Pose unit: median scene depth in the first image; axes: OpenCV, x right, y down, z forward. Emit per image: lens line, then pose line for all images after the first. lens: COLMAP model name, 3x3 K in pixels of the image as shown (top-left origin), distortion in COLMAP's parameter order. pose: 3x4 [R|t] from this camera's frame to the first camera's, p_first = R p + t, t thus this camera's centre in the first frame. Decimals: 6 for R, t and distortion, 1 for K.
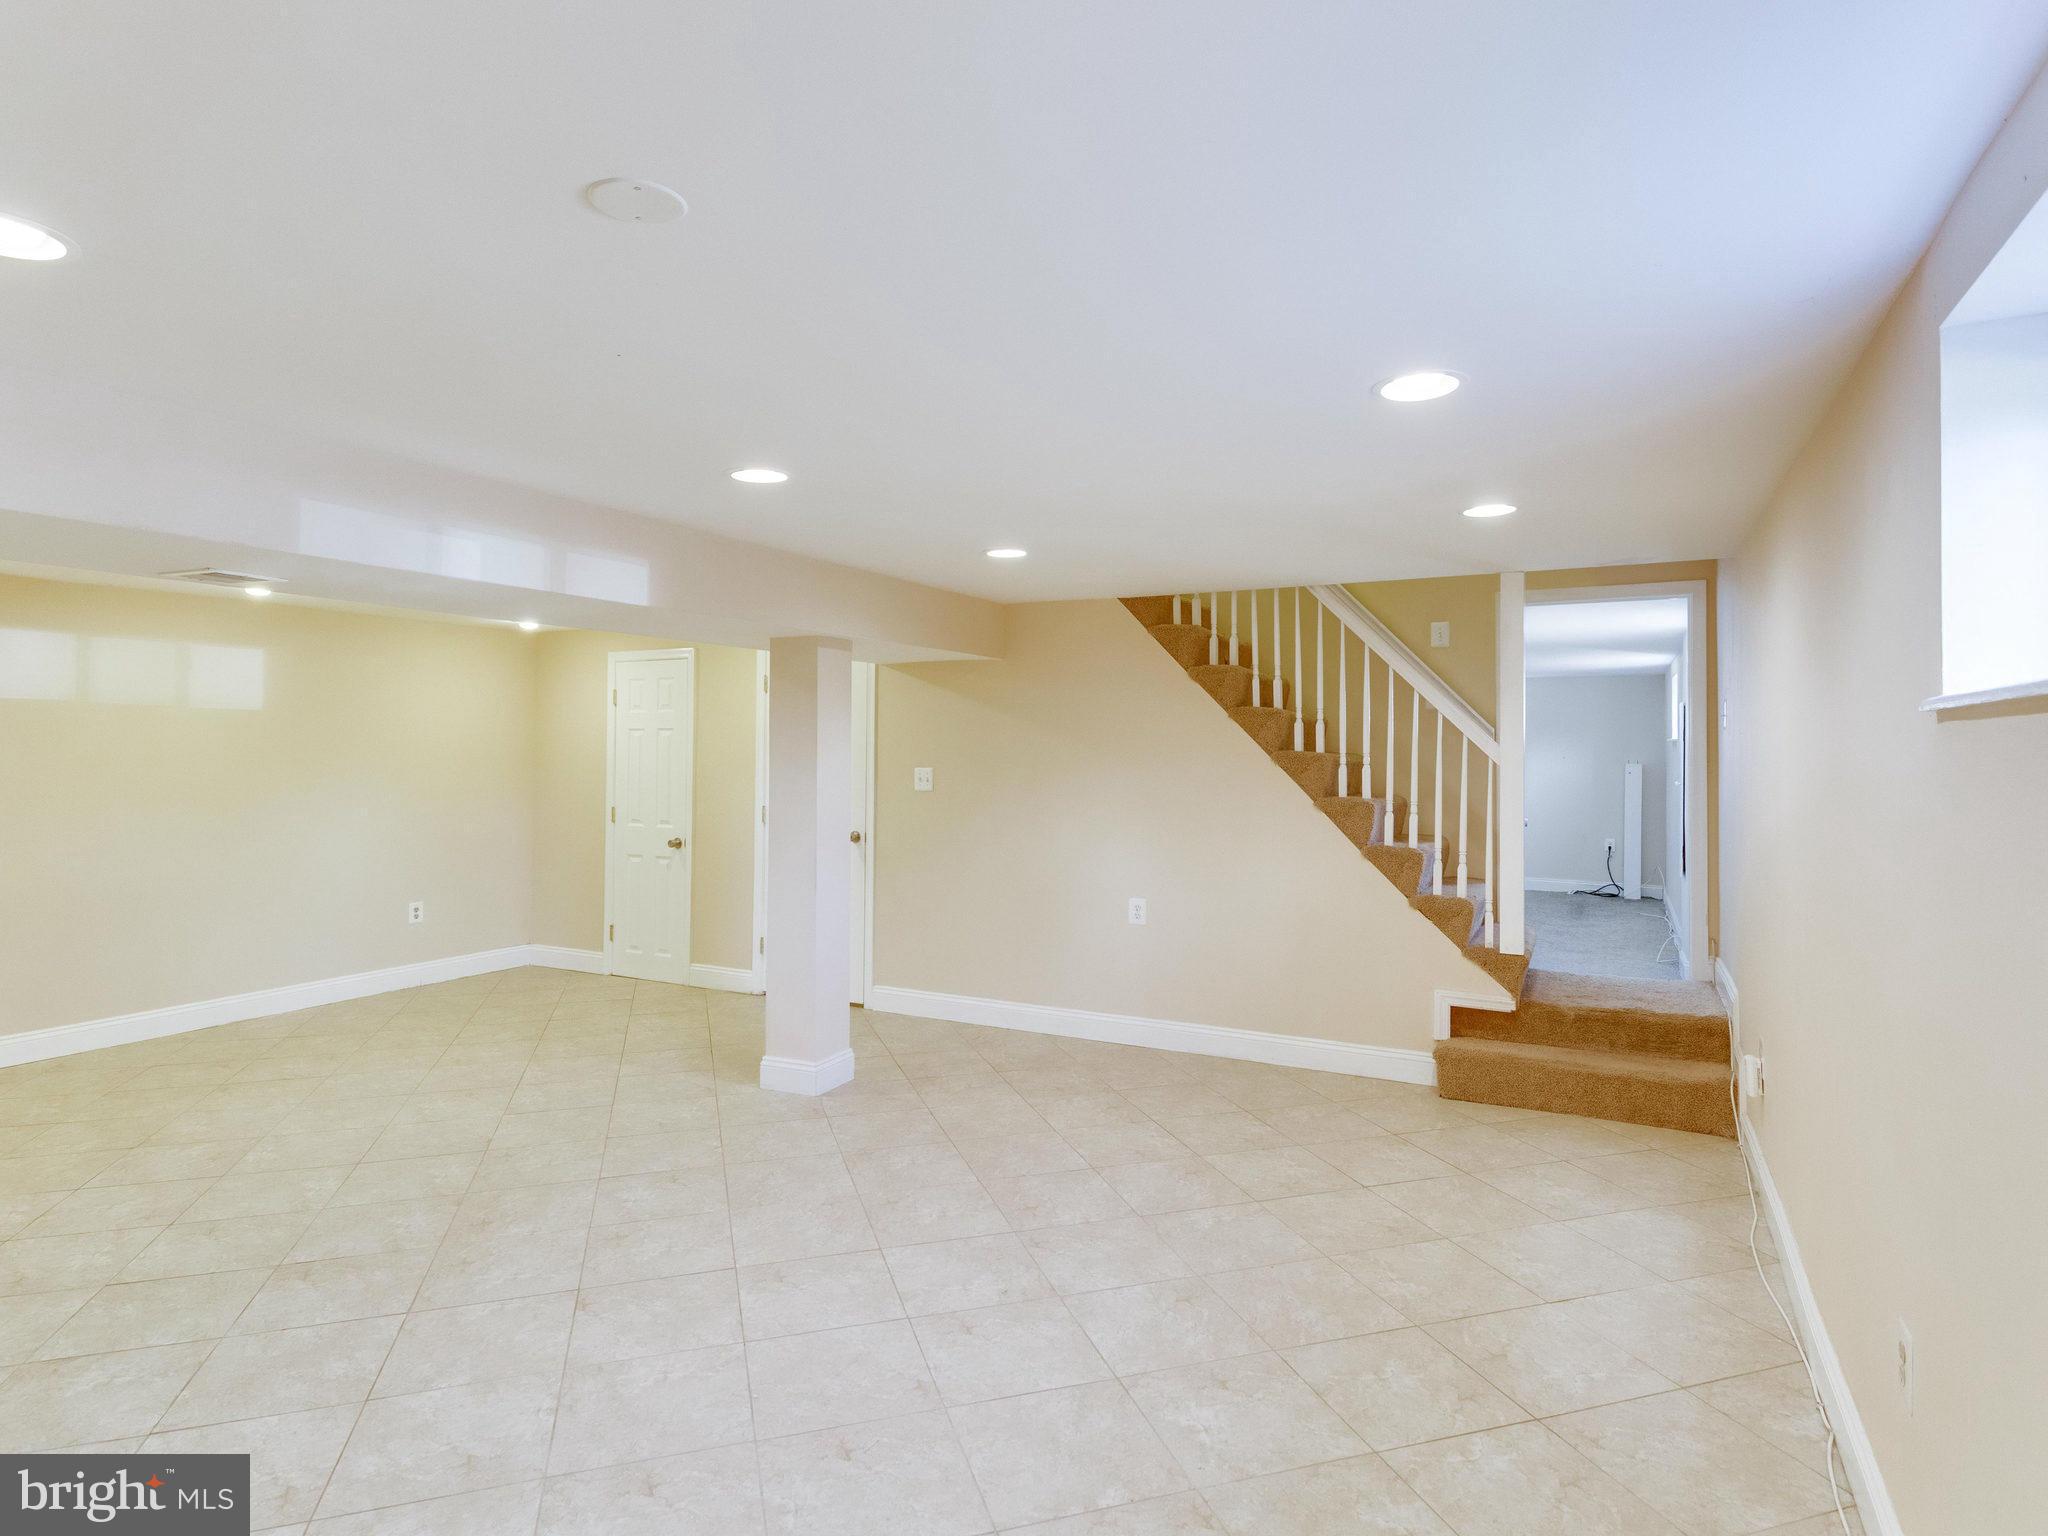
lens RADIAL K [[1125.6, 0, 1022.6], [0, 1125.6, 752.1], [0, 0, 1]] dist [0.004008, -0.002059]
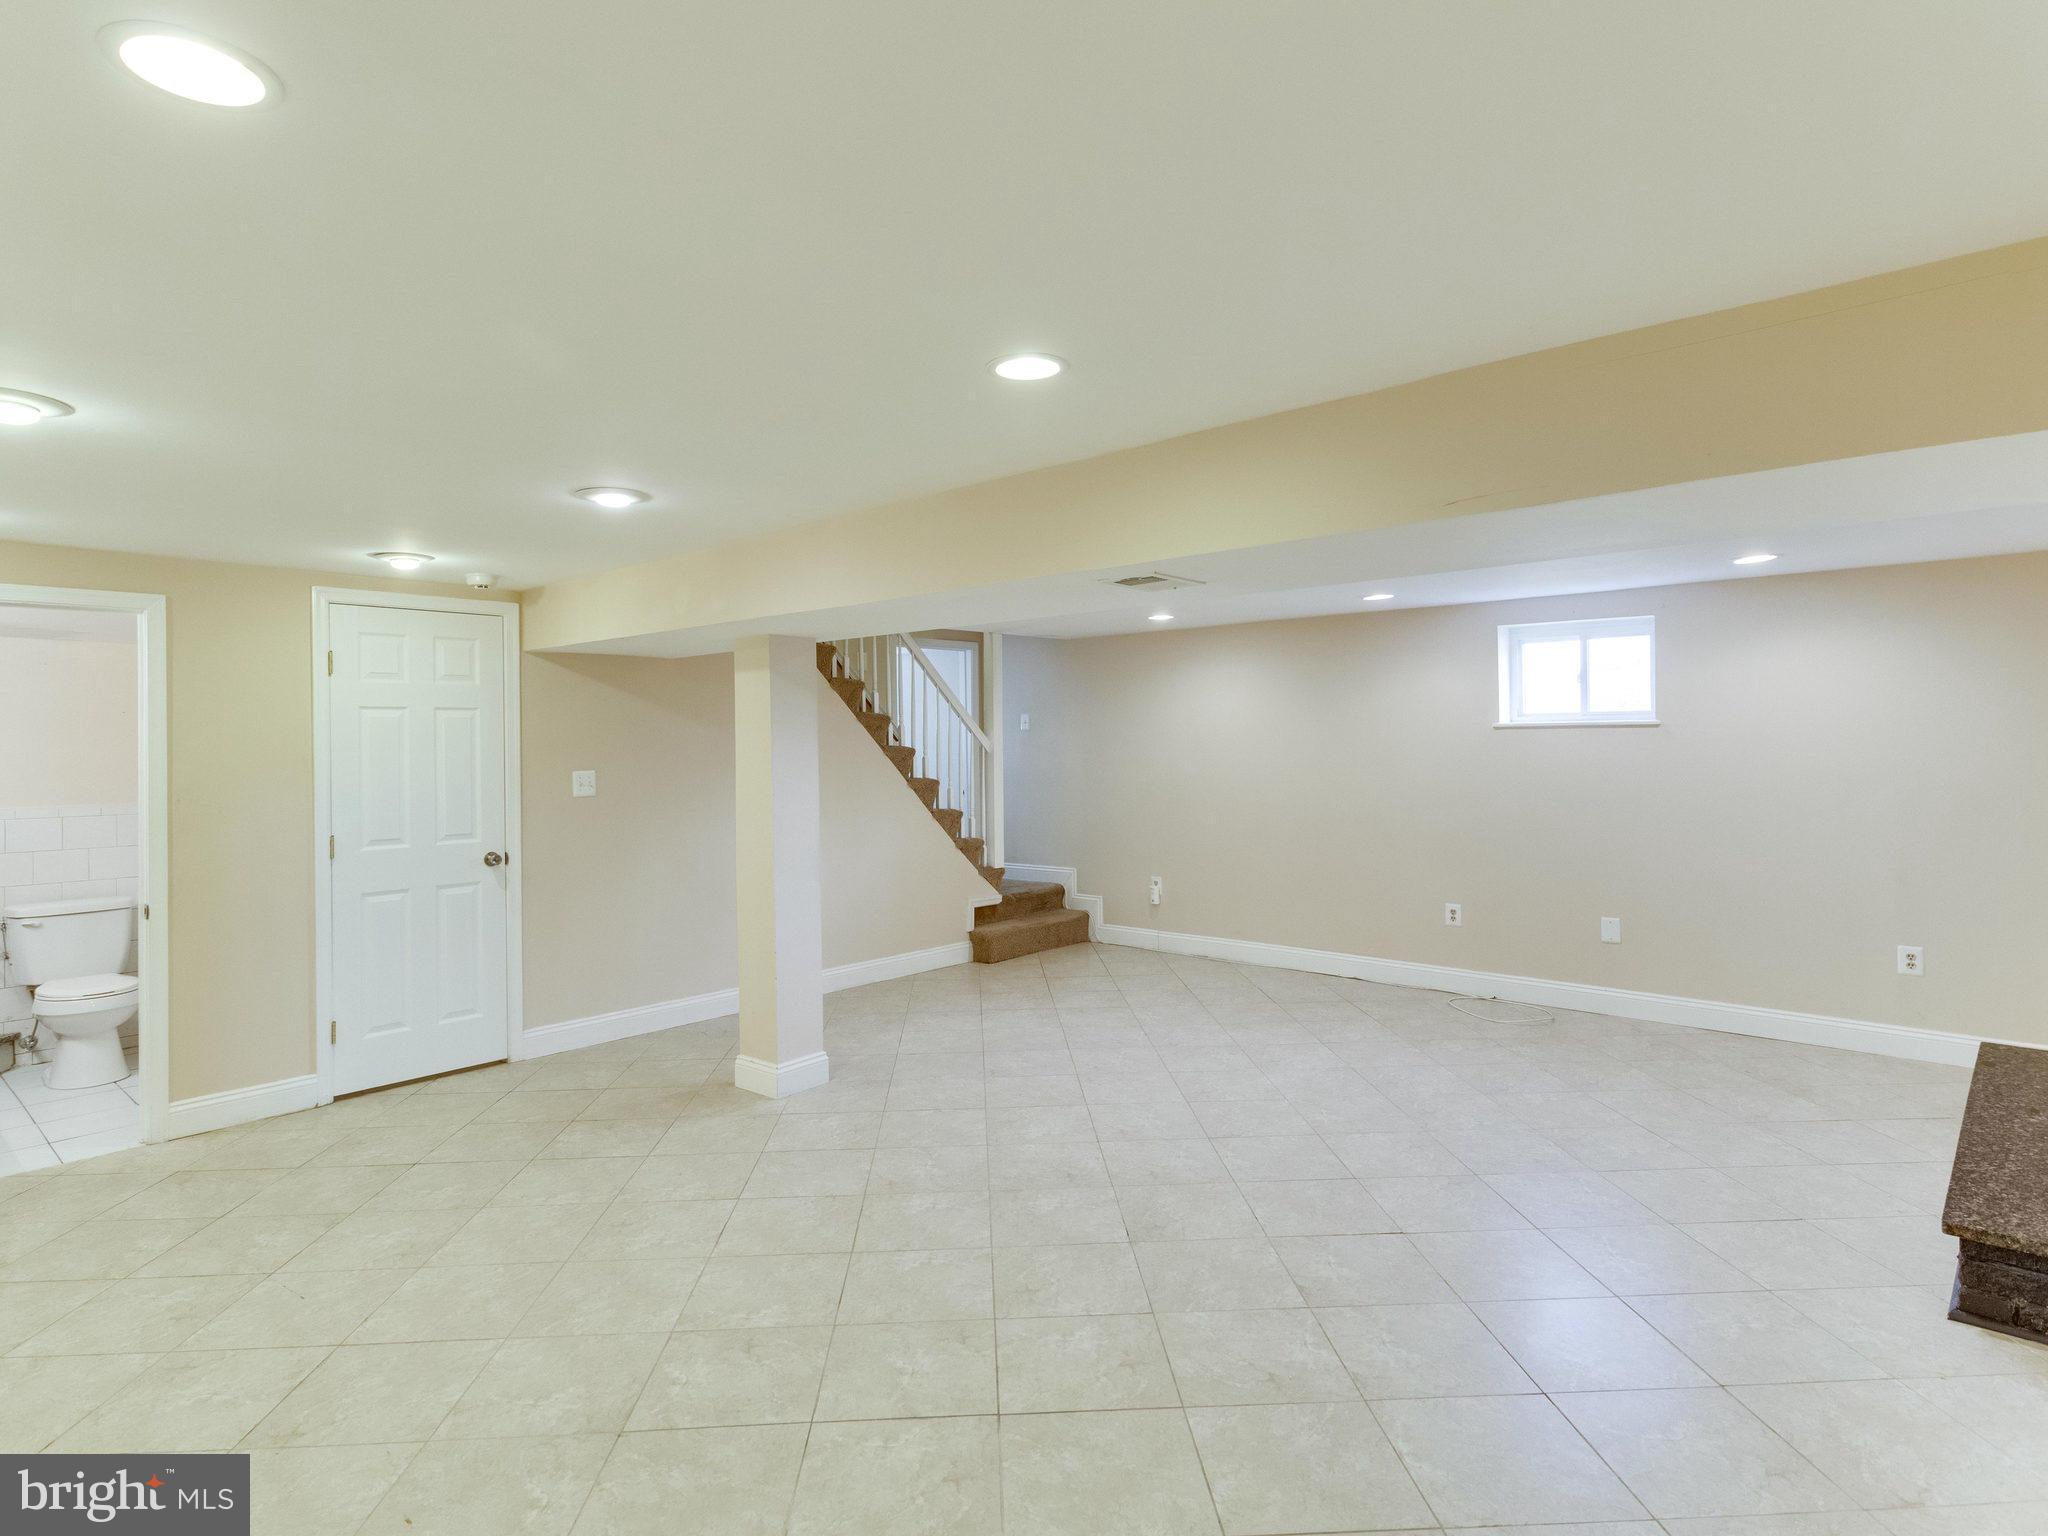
lens RADIAL K [[1125.6, 0, 1022.9], [0, 1125.6, 760.6], [0, 0, 1]] dist [0.004008, -0.002059]
pose [[0.248855, -0.025558, 0.968203, -1.109015], [0.017708, 0.999605, 0.021836, -0.010203], [-0.968379, 0.011711, 0.249209, 0.547916]]
